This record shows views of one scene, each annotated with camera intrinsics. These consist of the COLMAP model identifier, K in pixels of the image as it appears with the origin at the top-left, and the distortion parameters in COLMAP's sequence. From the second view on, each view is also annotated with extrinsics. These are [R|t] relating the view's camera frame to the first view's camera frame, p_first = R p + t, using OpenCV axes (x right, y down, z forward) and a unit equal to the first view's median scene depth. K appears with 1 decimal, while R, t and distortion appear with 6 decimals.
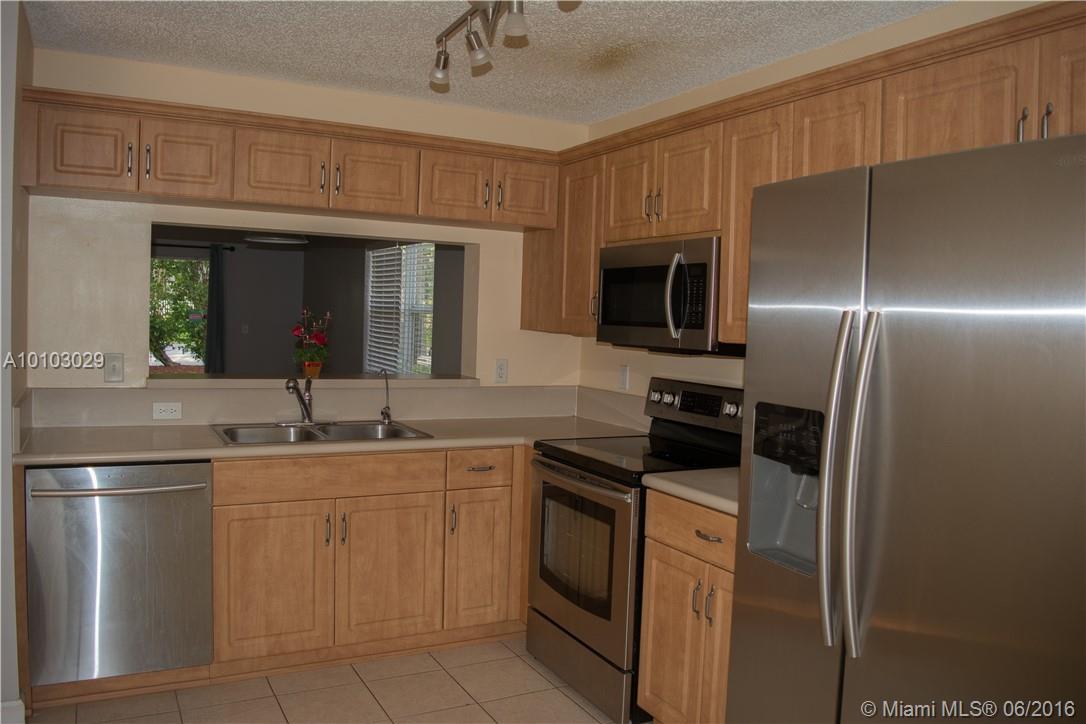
lens RADIAL K [[847.6, 0, 543.0], [0, 847.6, 362.0], [0, 0, 1]] dist [-0.088822, 0.005061]
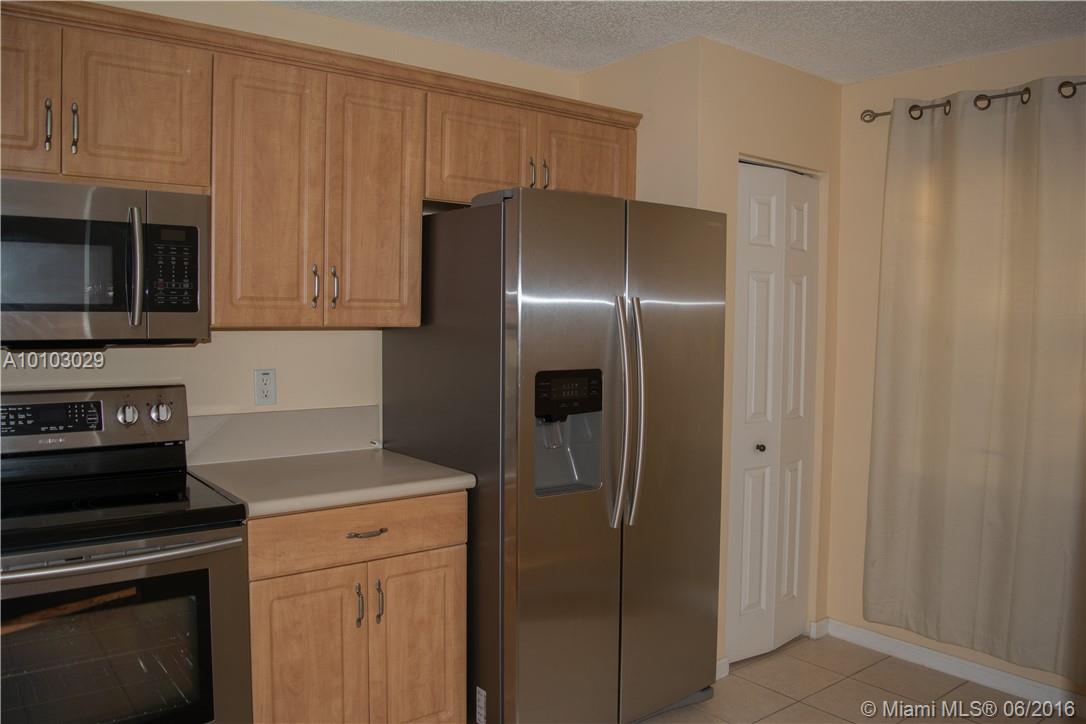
lens RADIAL K [[847.6, 0, 543.0], [0, 847.6, 362.0], [0, 0, 1]] dist [-0.088822, 0.005061]
pose [[-0.162843, -0.085103, 0.982975, -0.815693], [0.037422, 0.995024, 0.092346, -0.066939], [-0.985942, 0.051823, -0.158848, 1.051062]]
